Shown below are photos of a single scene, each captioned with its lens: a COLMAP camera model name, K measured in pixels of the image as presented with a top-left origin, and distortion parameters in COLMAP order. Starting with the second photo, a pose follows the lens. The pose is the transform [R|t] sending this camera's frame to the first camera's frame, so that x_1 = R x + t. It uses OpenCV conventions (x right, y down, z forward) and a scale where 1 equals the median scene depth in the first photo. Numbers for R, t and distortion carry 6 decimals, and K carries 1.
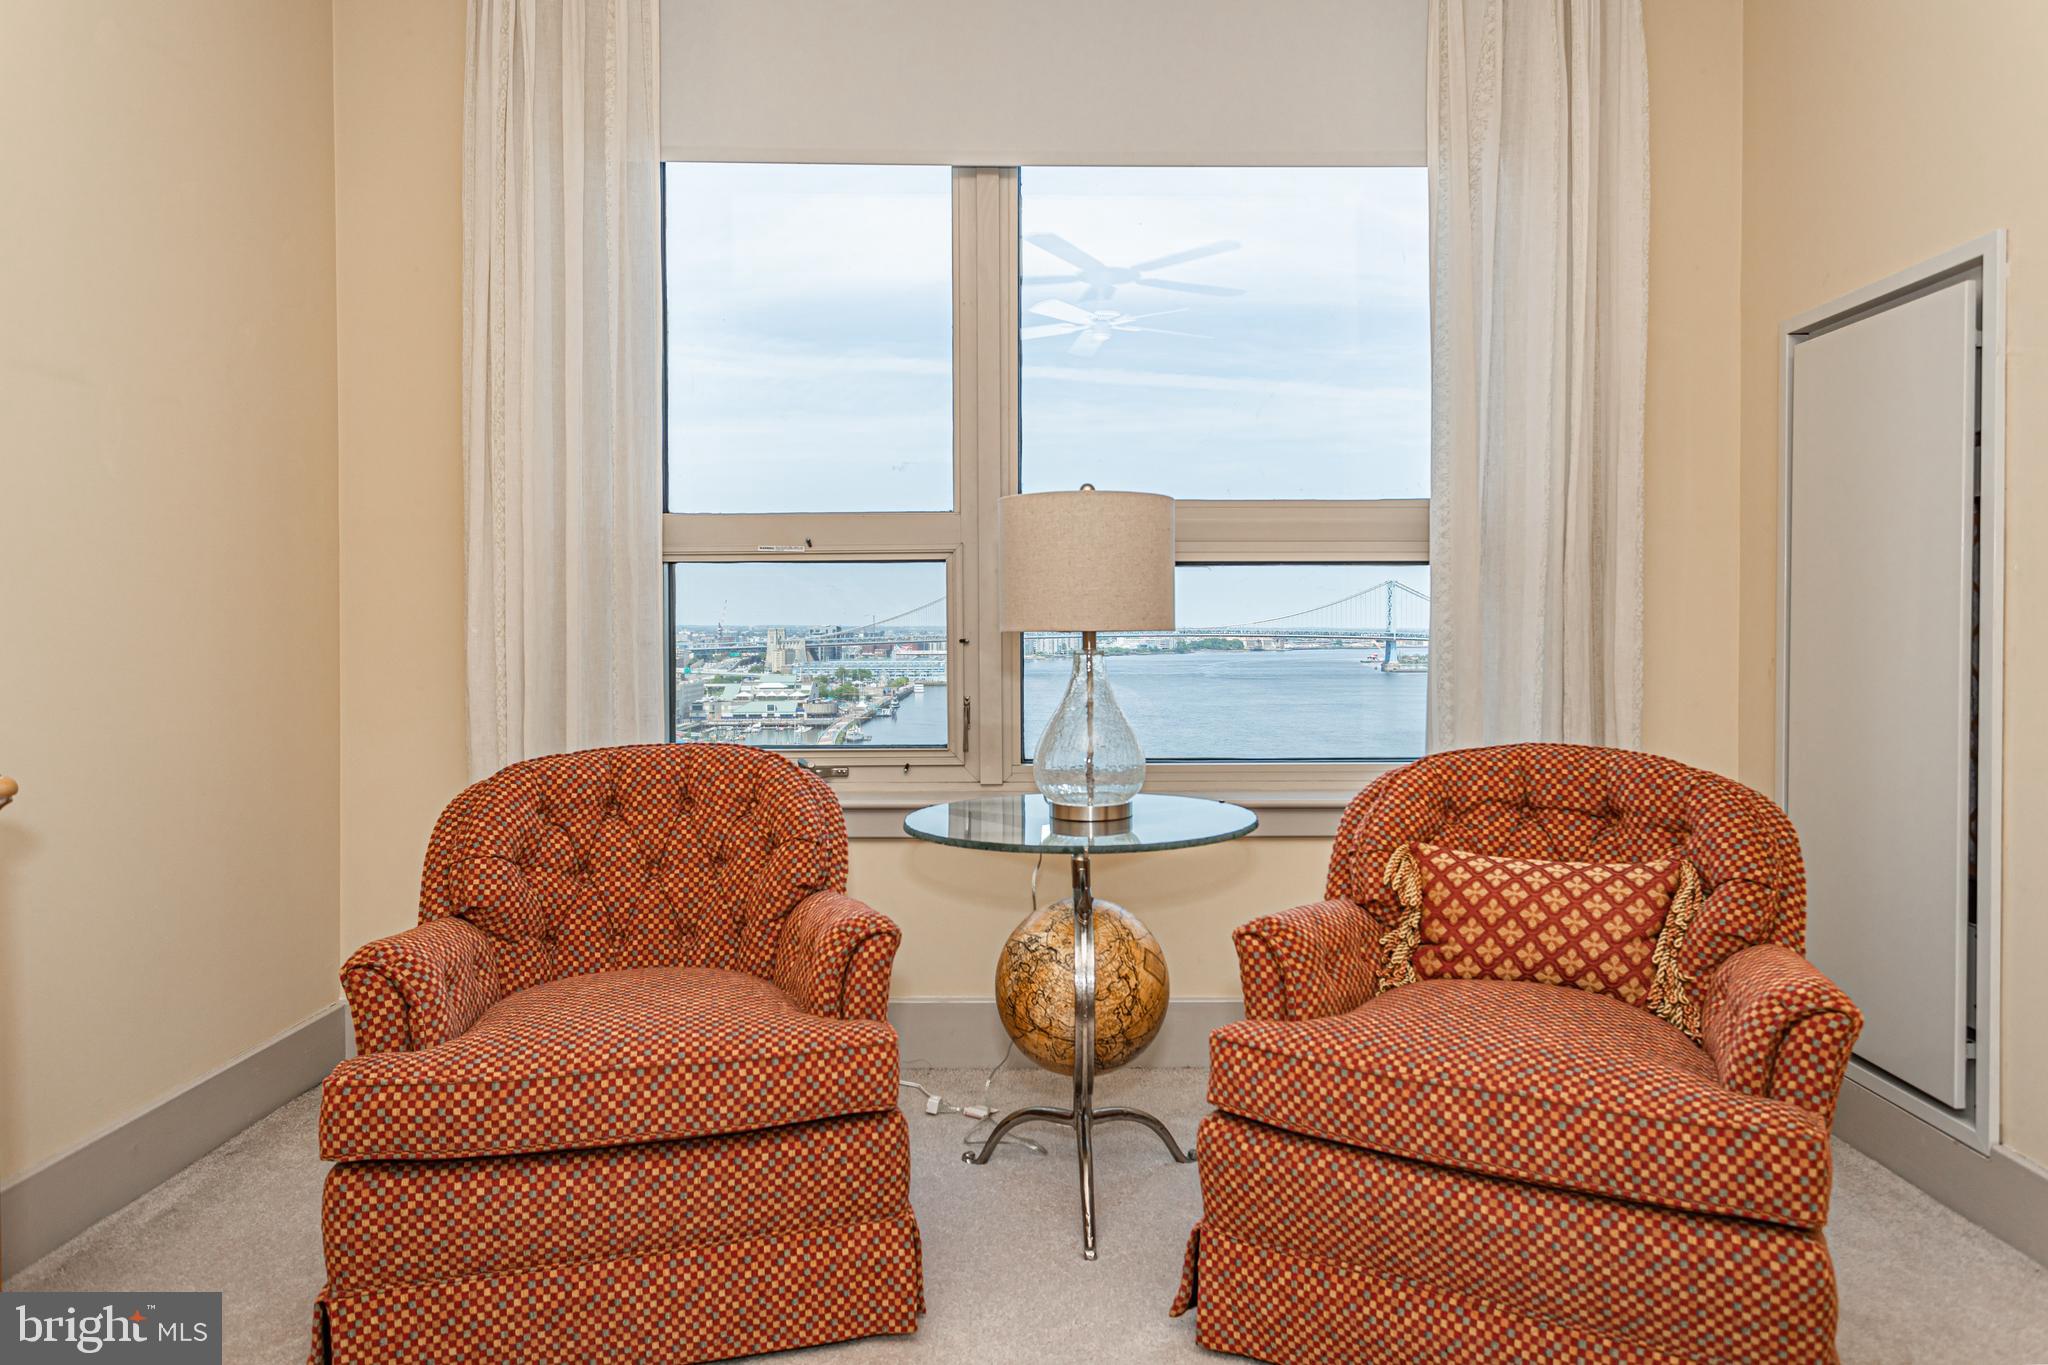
lens RADIAL K [[1226.8, 0, 1024.0], [0, 1226.8, 682.5], [0, 0, 1]] dist [-0.000472, 0.000391]
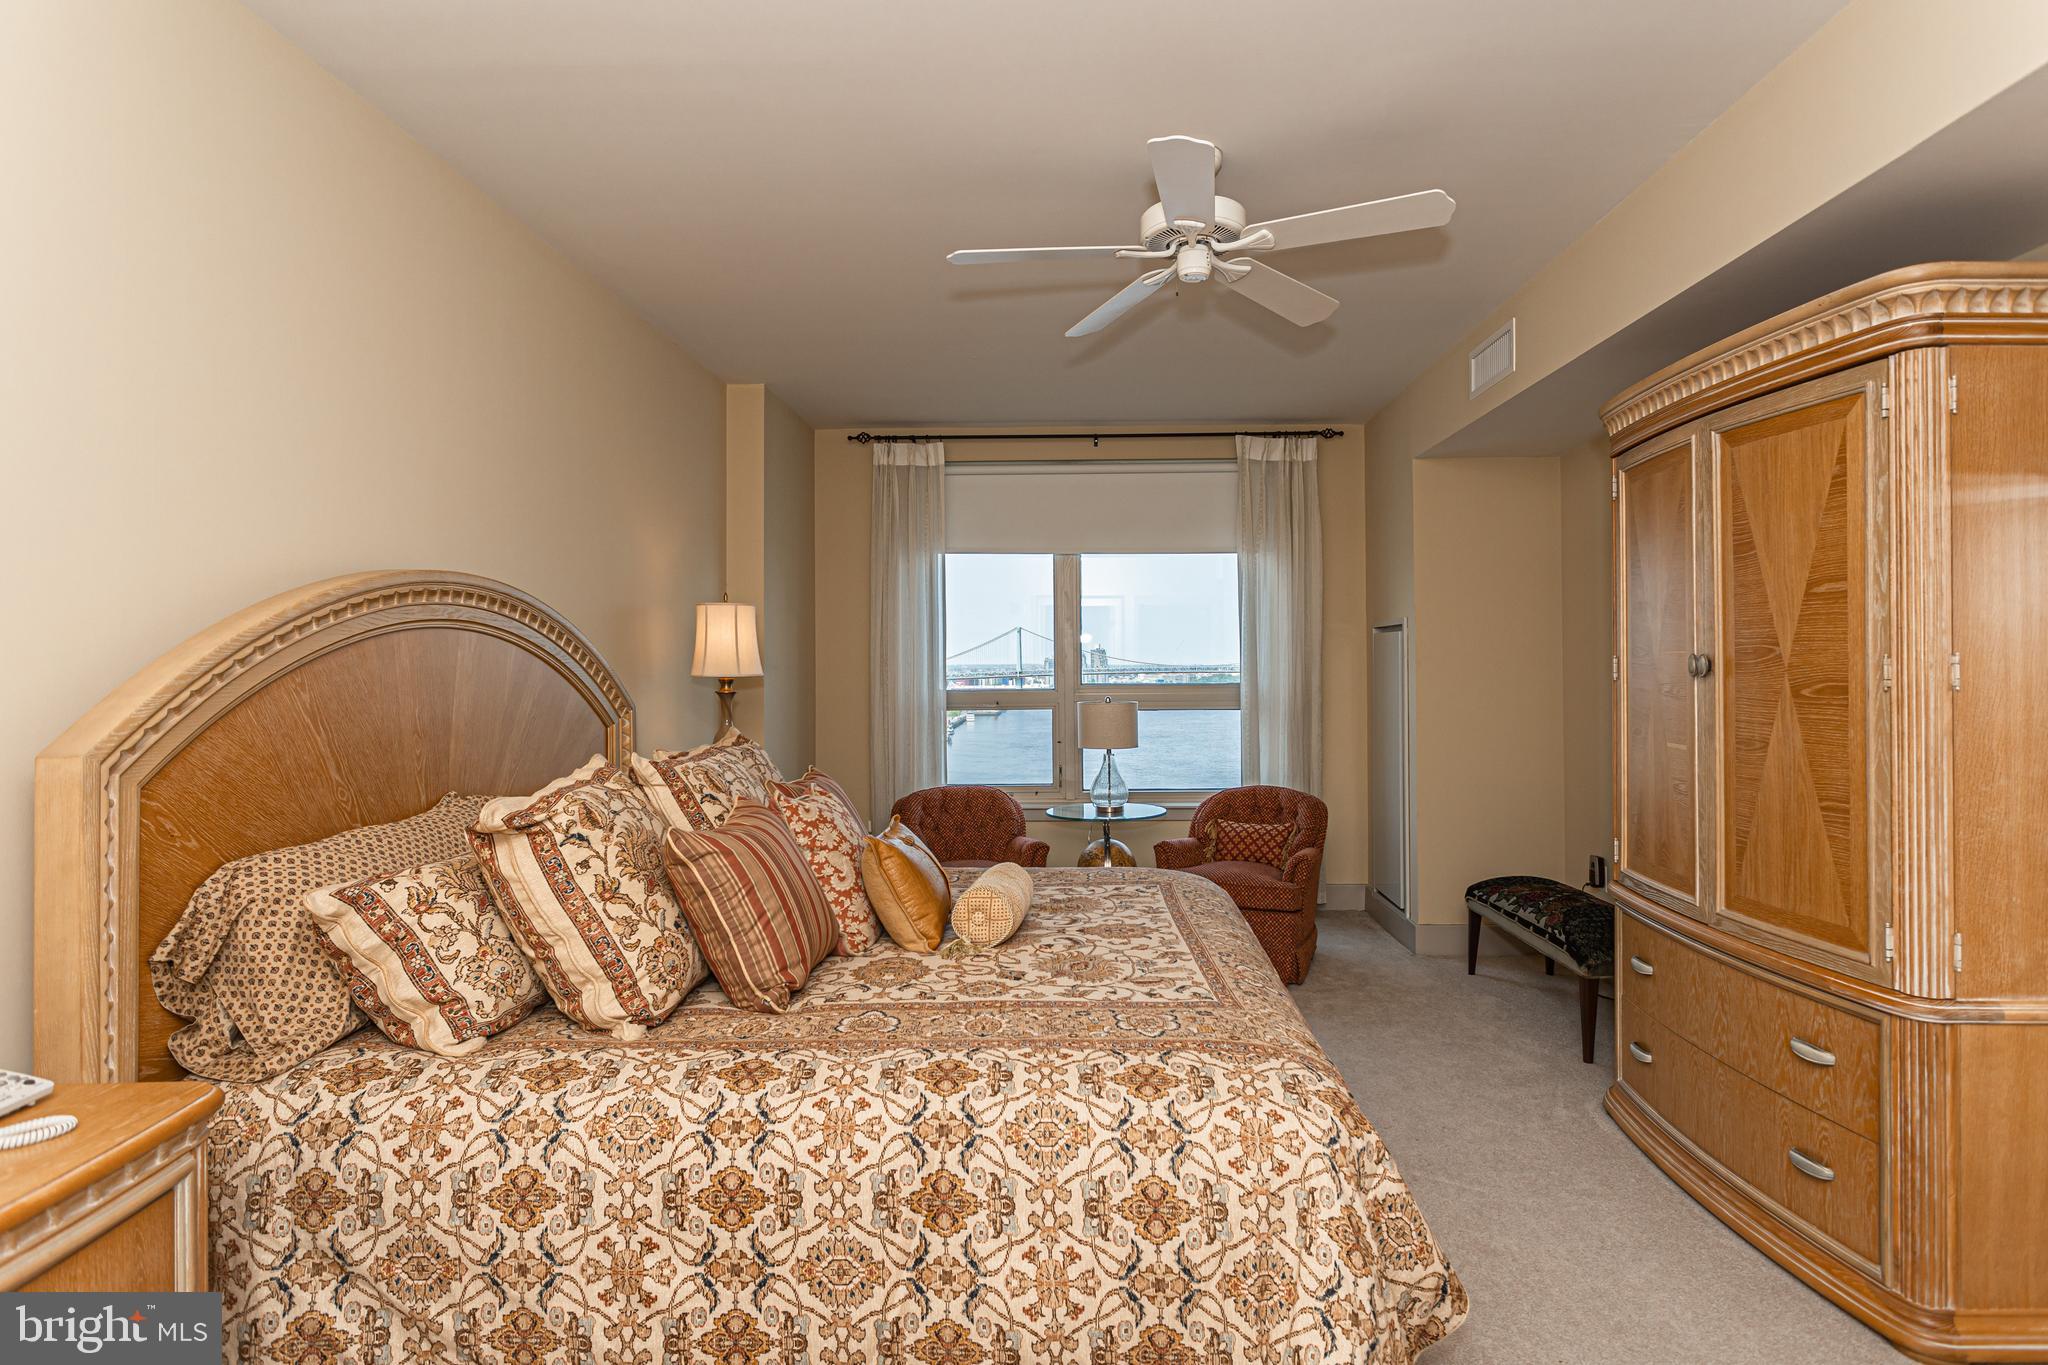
lens RADIAL K [[1081.9, 0, 1022.6], [0, 1081.9, 654.4], [0, 0, 1]] dist [0.002053, 0.000402]
pose [[0.999999, -0.001389, -0.000745, -0.156988], [0.001350, 0.998728, -0.050399, -0.140347], [0.000814, 0.050398, 0.998729, -1.669368]]
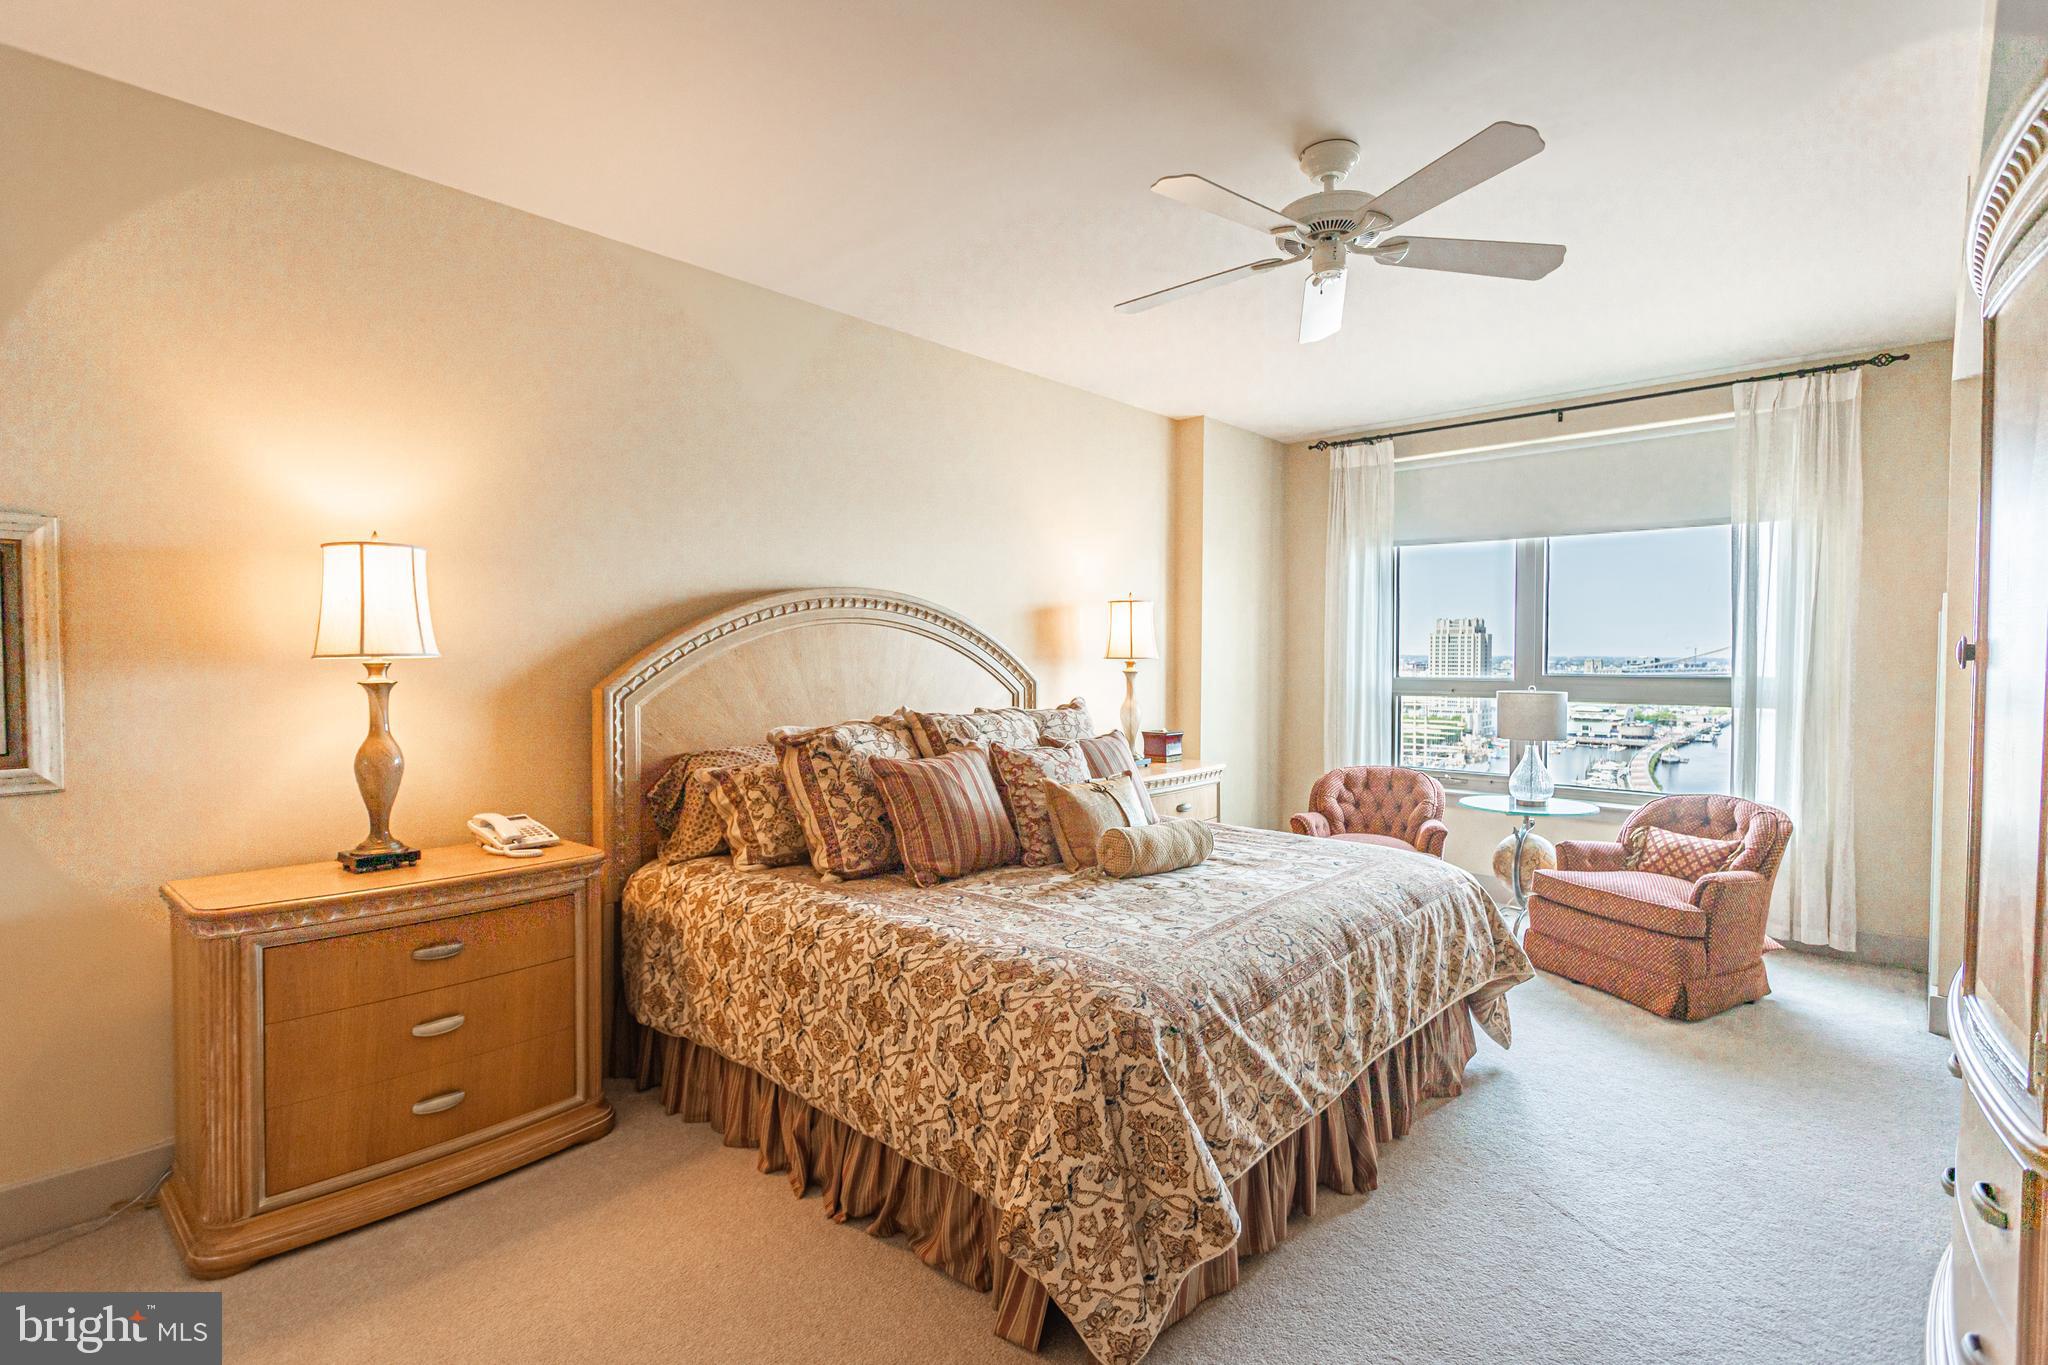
lens RADIAL K [[974.9, 0, 1024.0], [0, 974.9, 682.5], [0, 0, 1]] dist [-0.002394, 0.000832]
pose [[0.740253, 0.025036, -0.671863, 0.713630], [-0.034348, 0.999410, -0.000603, -0.136747], [0.671451, 0.023523, 0.740676, -1.506643]]
